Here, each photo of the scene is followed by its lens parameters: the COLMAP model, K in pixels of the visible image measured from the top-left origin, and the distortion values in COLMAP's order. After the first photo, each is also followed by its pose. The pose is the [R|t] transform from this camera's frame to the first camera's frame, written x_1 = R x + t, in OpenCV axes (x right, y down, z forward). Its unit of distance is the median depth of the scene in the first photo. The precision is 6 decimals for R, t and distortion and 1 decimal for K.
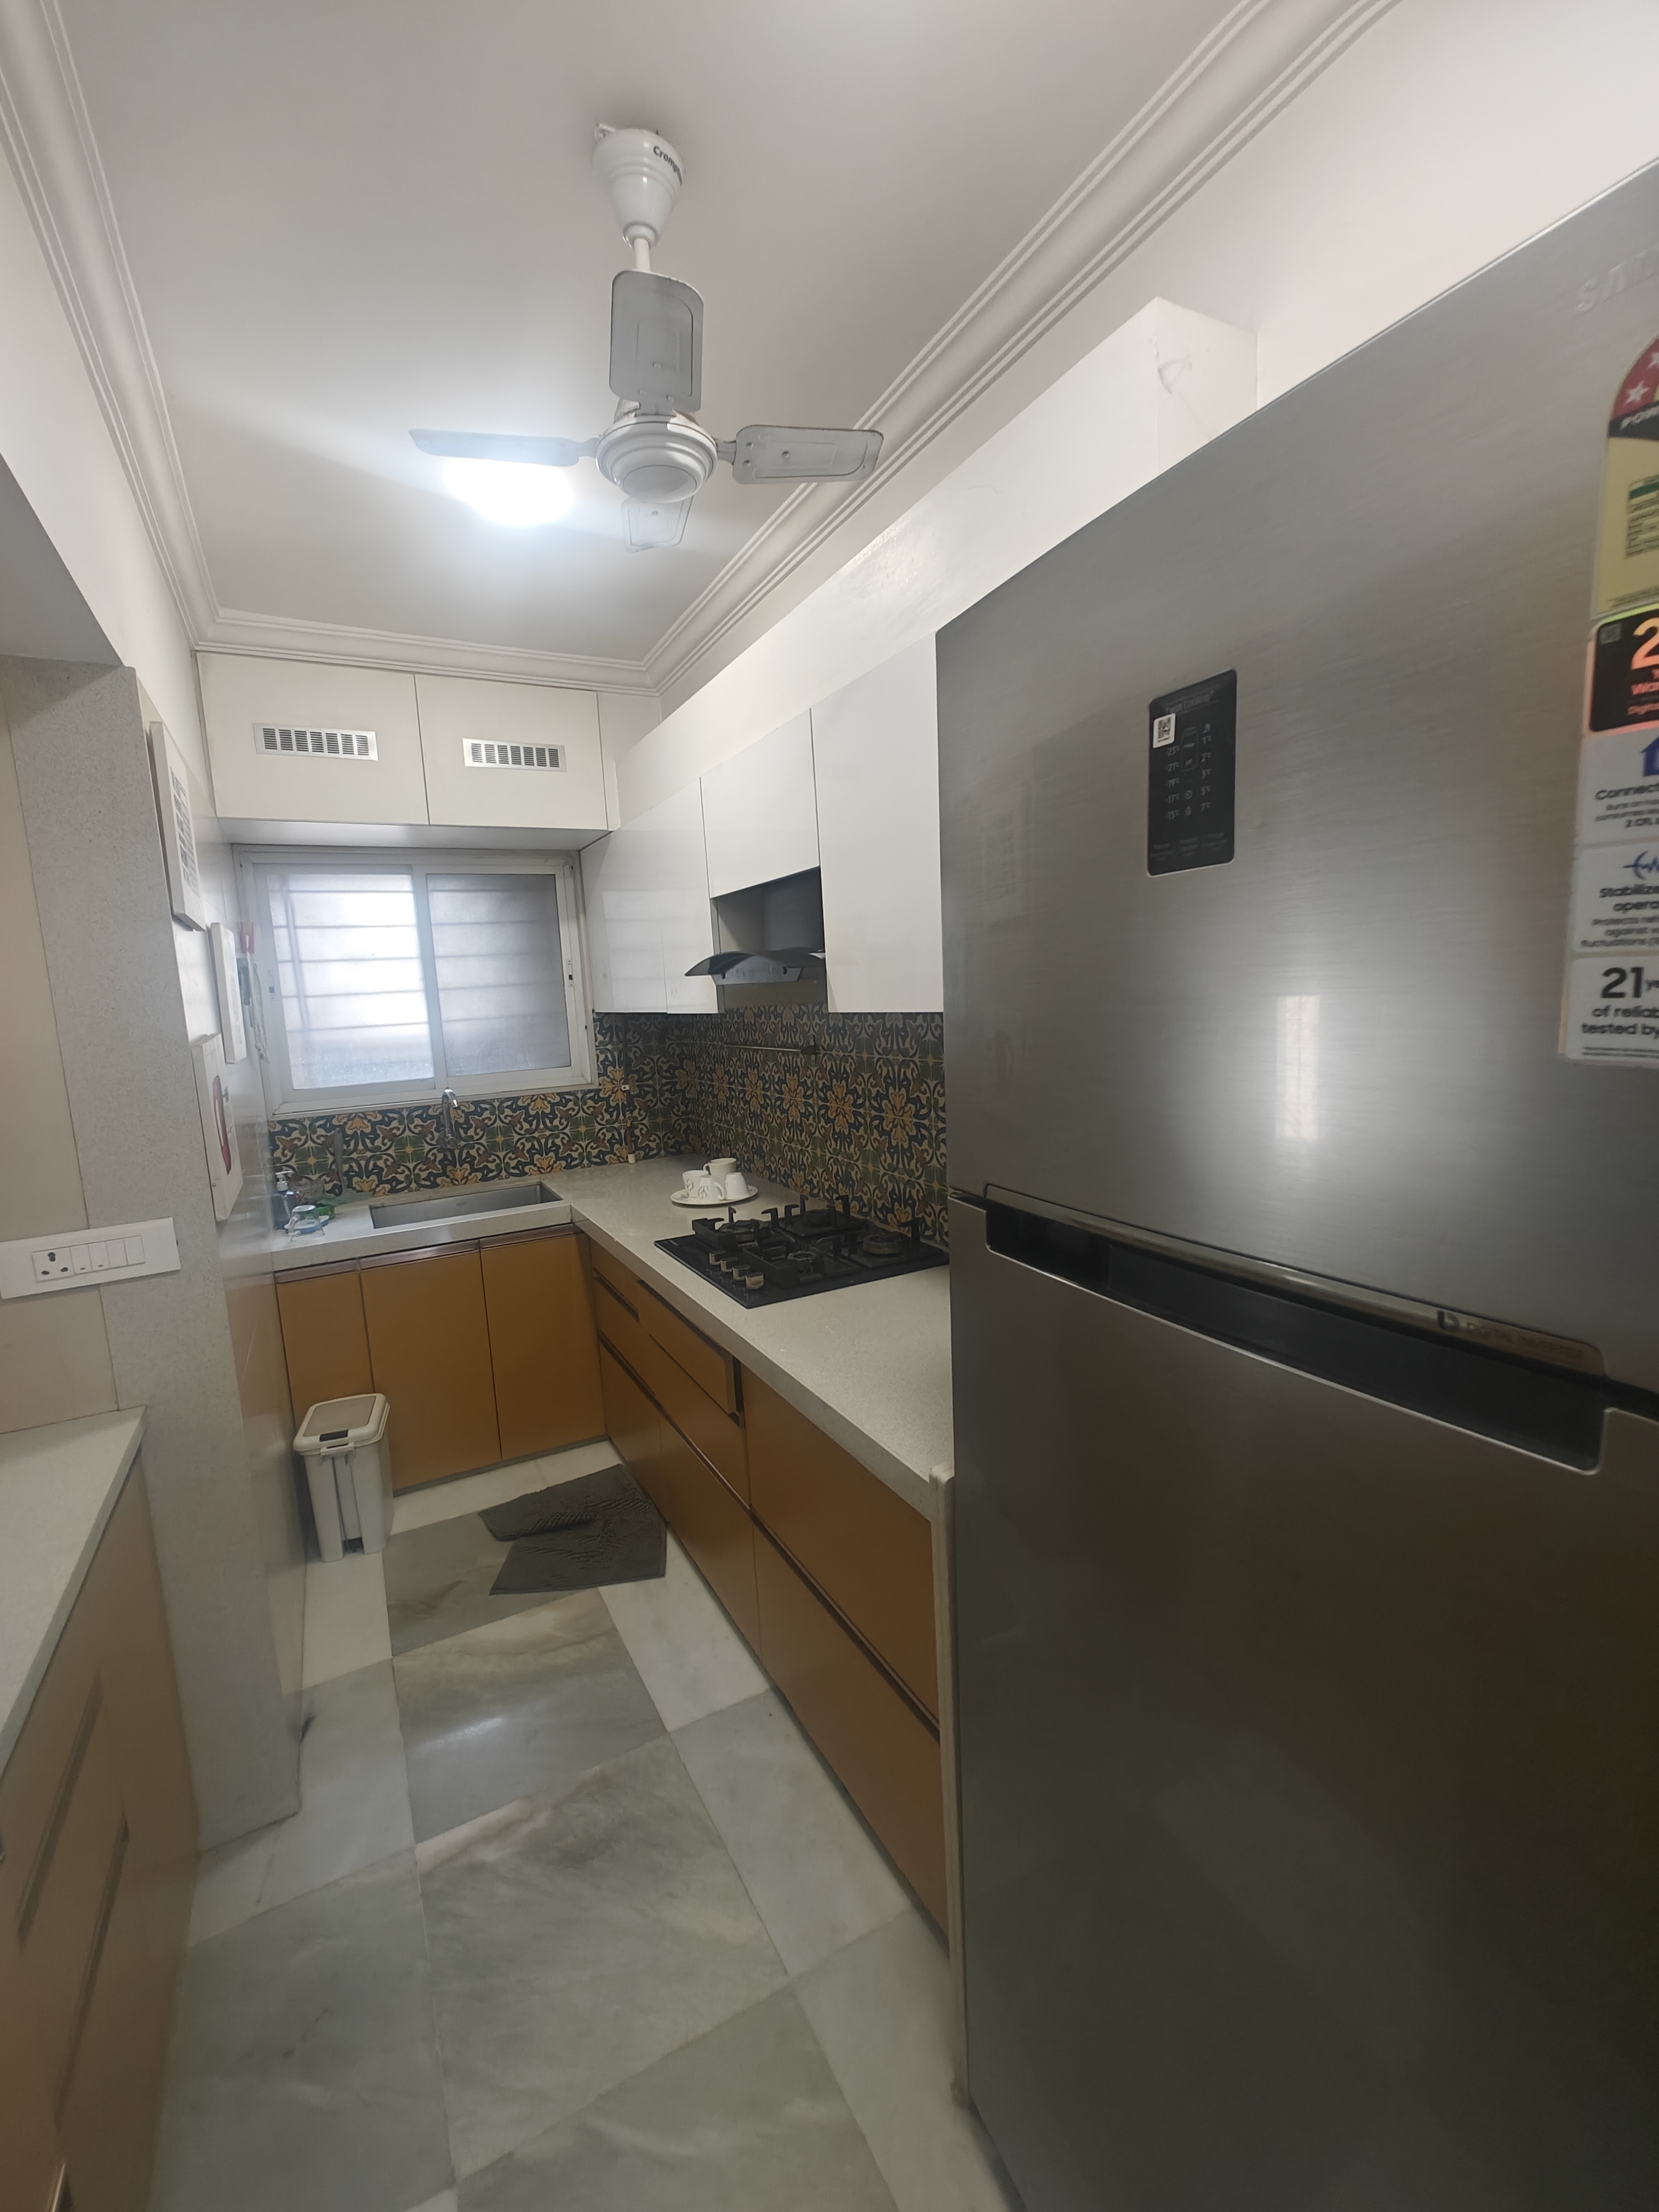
lens RADIAL K [[939.0, 0, 824.5], [0, 939.0, 1112.0], [0, 0, 1]] dist [0.000399, 0.000330]
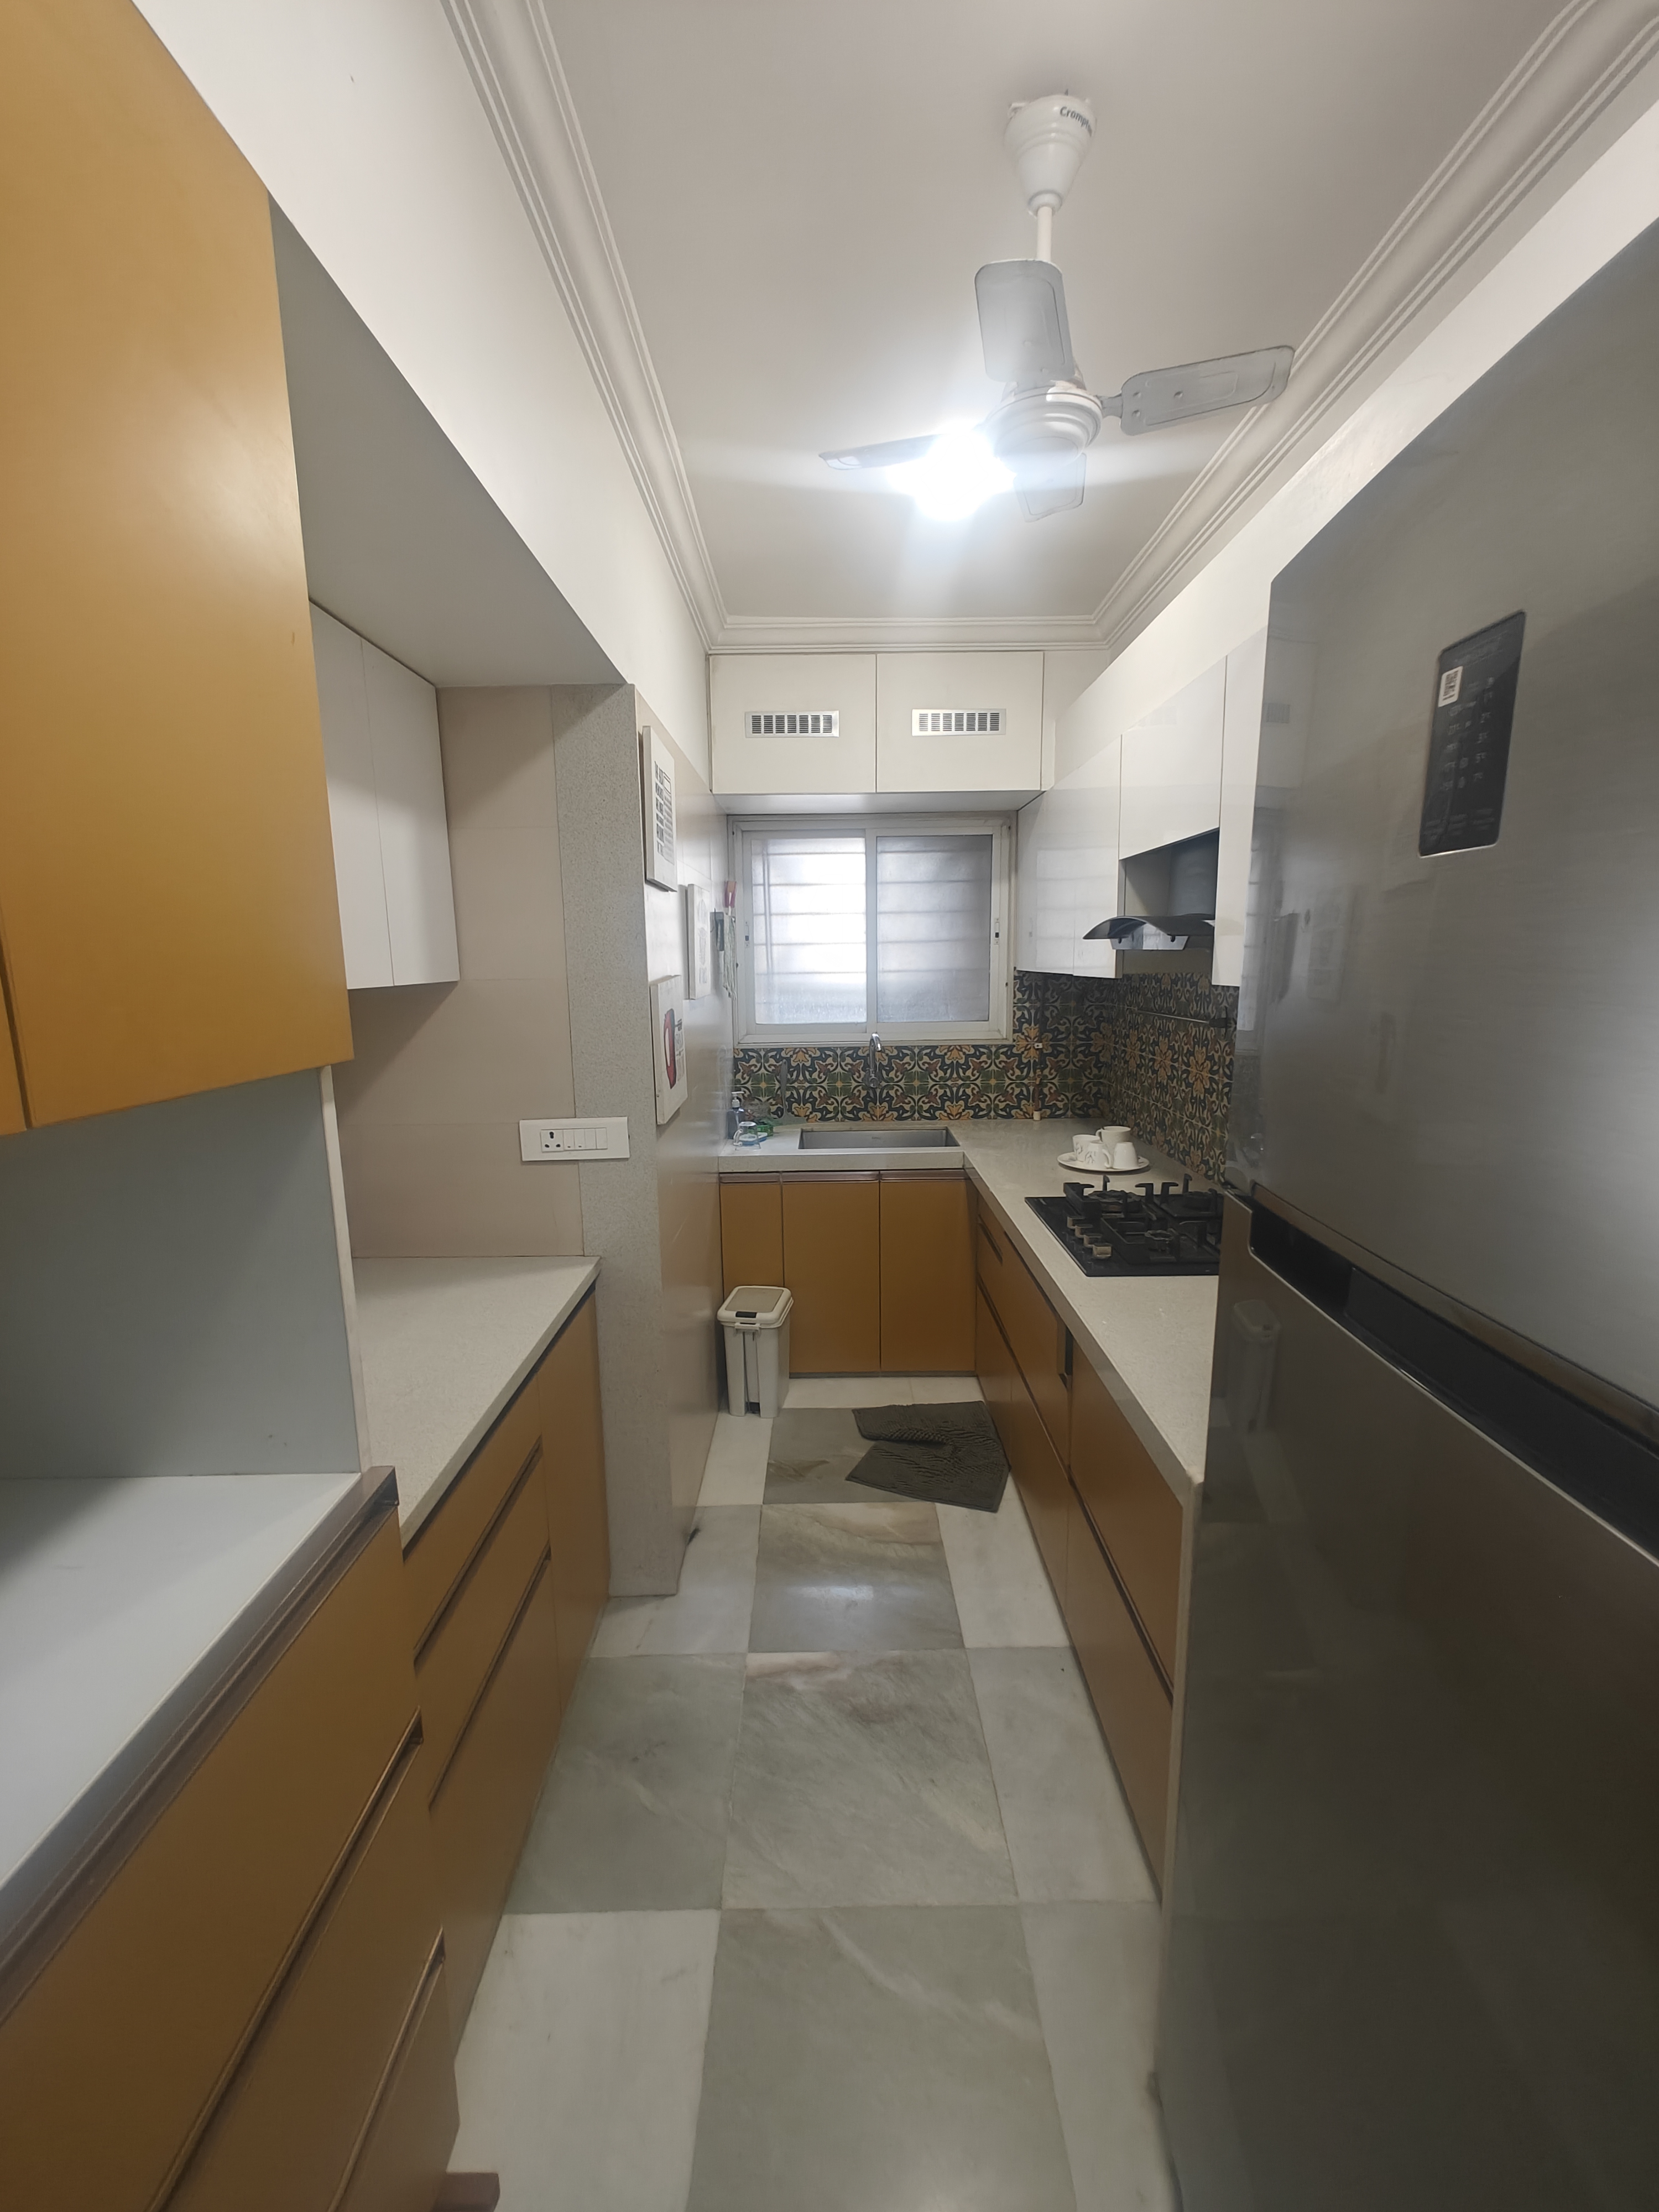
lens RADIAL K [[934.4, 0, 824.3], [0, 934.4, 1113.1], [0, 0, 1]] dist [-0.000579, 0.000220]
pose [[0.881347, 0.117675, -0.457580, 0.070741], [-0.094825, 0.992837, 0.072684, -0.006558], [0.462855, -0.020670, 0.886193, -0.006838]]
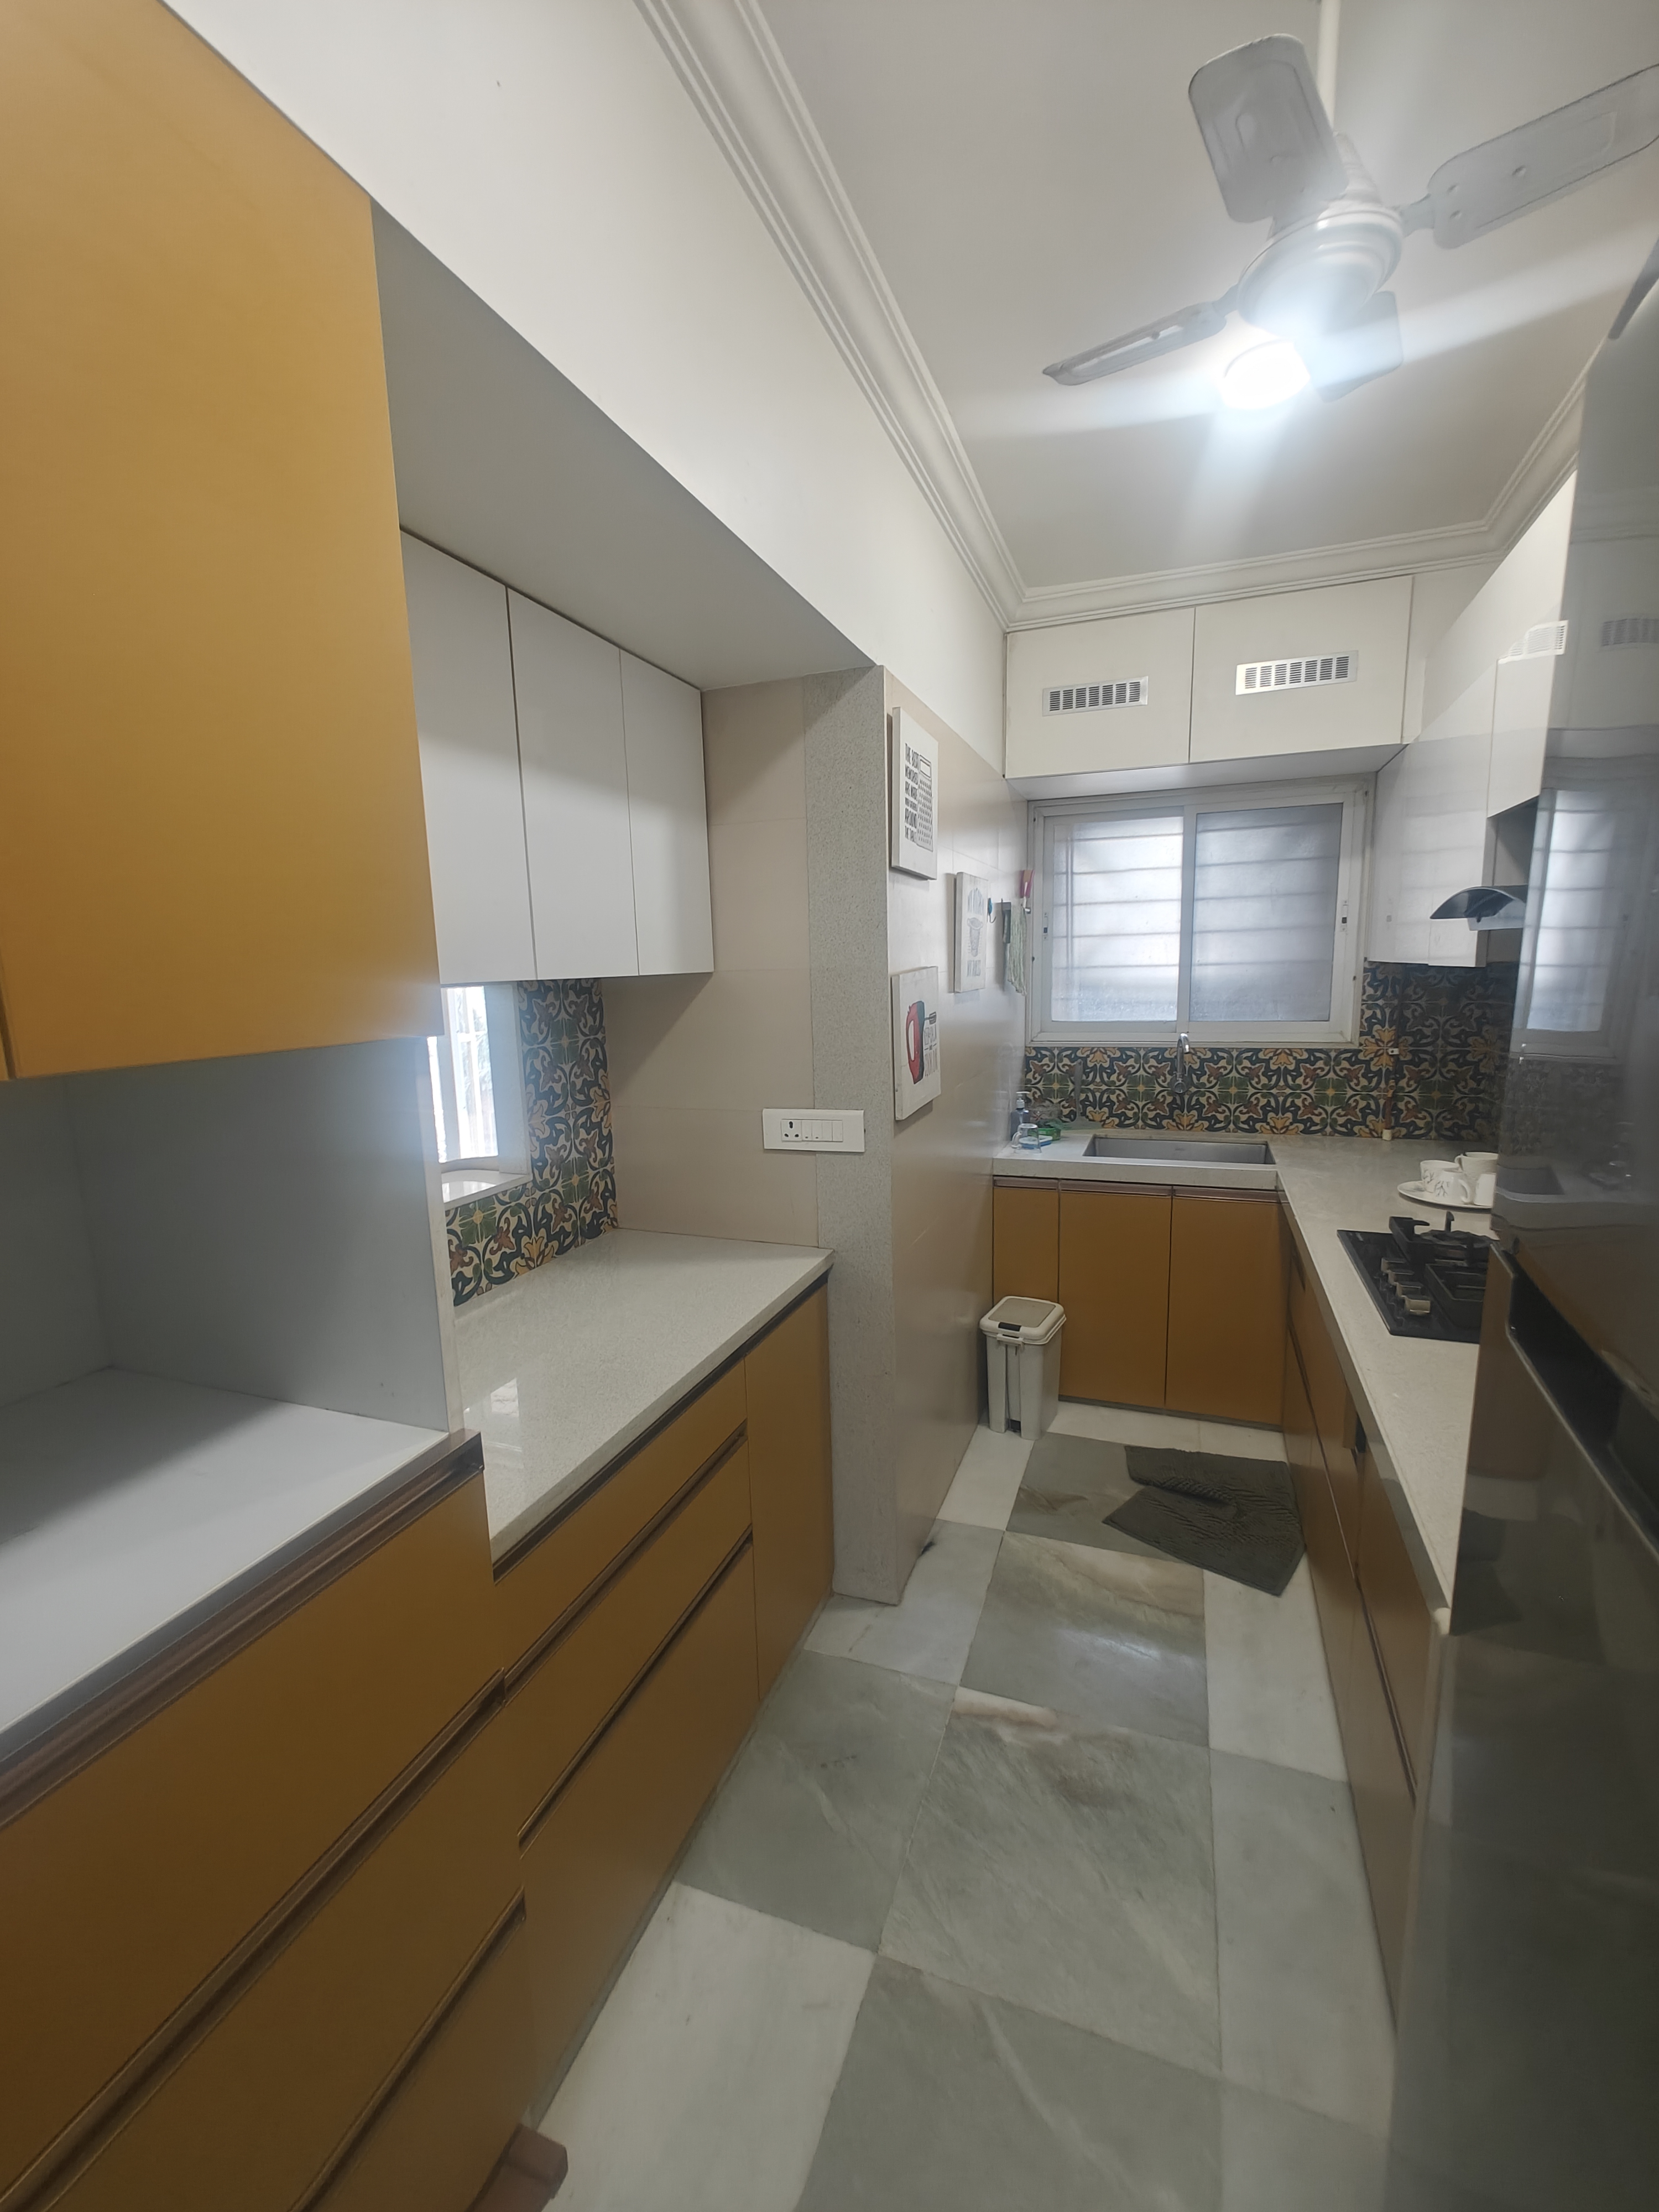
lens RADIAL K [[934.4, 0, 824.3], [0, 934.4, 1113.1], [0, 0, 1]] dist [-0.000579, 0.000220]
pose [[0.655519, 0.155311, -0.739036, 0.108469], [-0.109986, 0.987823, 0.110038, -0.009107], [0.747127, 0.009152, 0.664619, 0.066367]]
